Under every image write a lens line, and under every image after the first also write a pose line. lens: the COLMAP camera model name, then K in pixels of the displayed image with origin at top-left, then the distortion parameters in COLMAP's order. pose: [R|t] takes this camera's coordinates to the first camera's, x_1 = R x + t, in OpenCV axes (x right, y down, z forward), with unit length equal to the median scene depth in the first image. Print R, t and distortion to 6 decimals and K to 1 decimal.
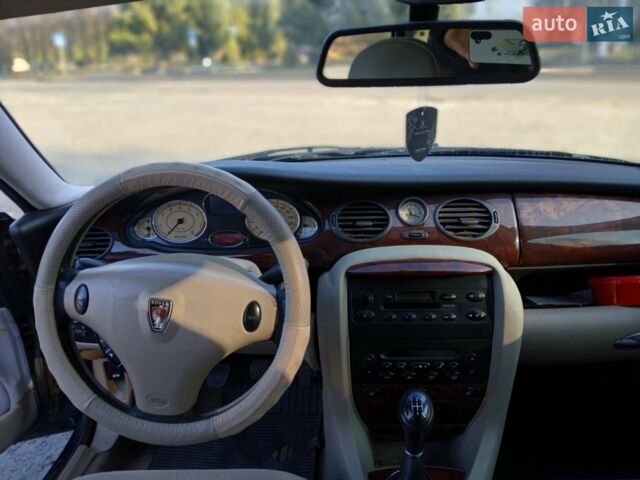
lens RADIAL K [[494.4, 0, 315.0], [0, 494.4, 226.8], [0, 0, 1]] dist [0.064621, -0.098841]
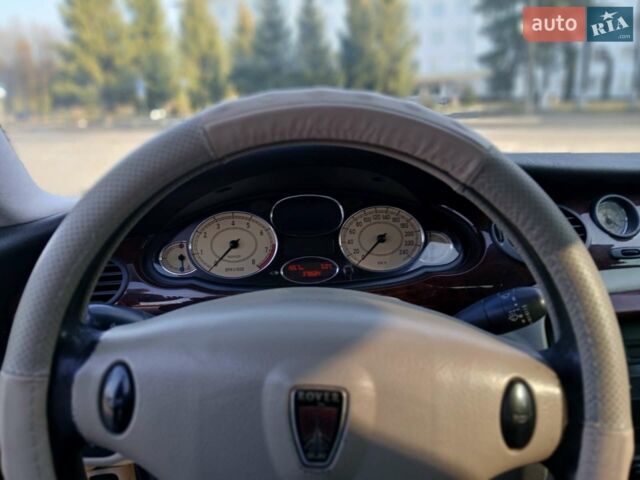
lens RADIAL K [[494.4, 0, 323.4], [0, 494.4, 240.6], [0, 0, 1]] dist [0.064621, -0.098841]
pose [[0.993625, -0.025070, 0.109908, -0.259798], [0.033071, 0.996886, -0.071585, 0.036525], [-0.107772, 0.074763, 0.991361, 0.423424]]
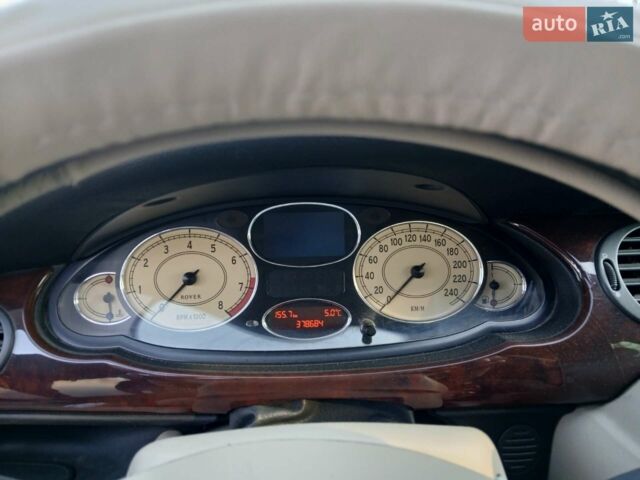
lens RADIAL K [[494.4, 0, 318.4], [0, 494.4, 243.6], [0, 0, 1]] dist [0.064621, -0.098841]
pose [[0.994847, -0.013576, 0.100474, -0.237207], [0.015499, 0.999711, -0.018380, -0.034425], [-0.100195, 0.019842, 0.994770, 0.669439]]
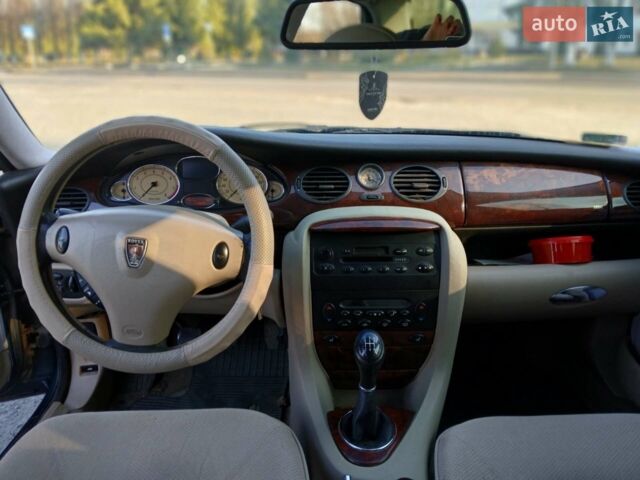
lens RADIAL K [[494.4, 0, 316.8], [0, 494.4, 223.8], [0, 0, 1]] dist [0.064621, -0.098841]
pose [[0.998451, 0.009488, 0.054819, 0.020426], [-0.009170, 0.999940, -0.006044, 0.086851], [-0.054873, 0.005532, 0.998478, -0.091523]]
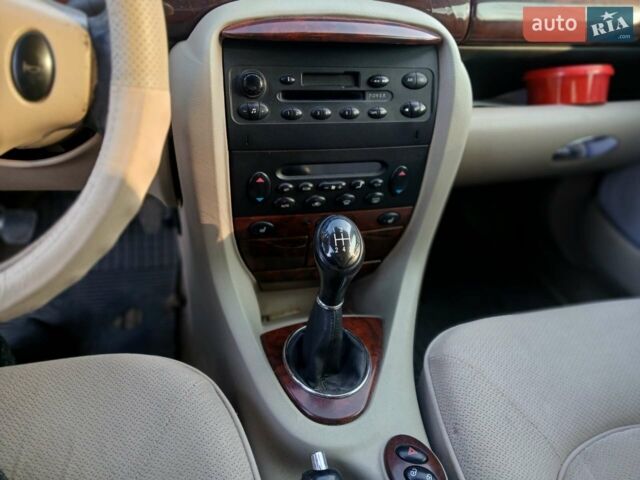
lens RADIAL K [[494.4, 0, 314.2], [0, 494.4, 241.1], [0, 0, 1]] dist [0.064621, -0.098841]
pose [[0.949492, -0.072146, 0.305386, -0.027548], [-0.025991, 0.951785, 0.305664, 0.141678], [-0.312714, -0.298163, 0.901836, 0.364398]]
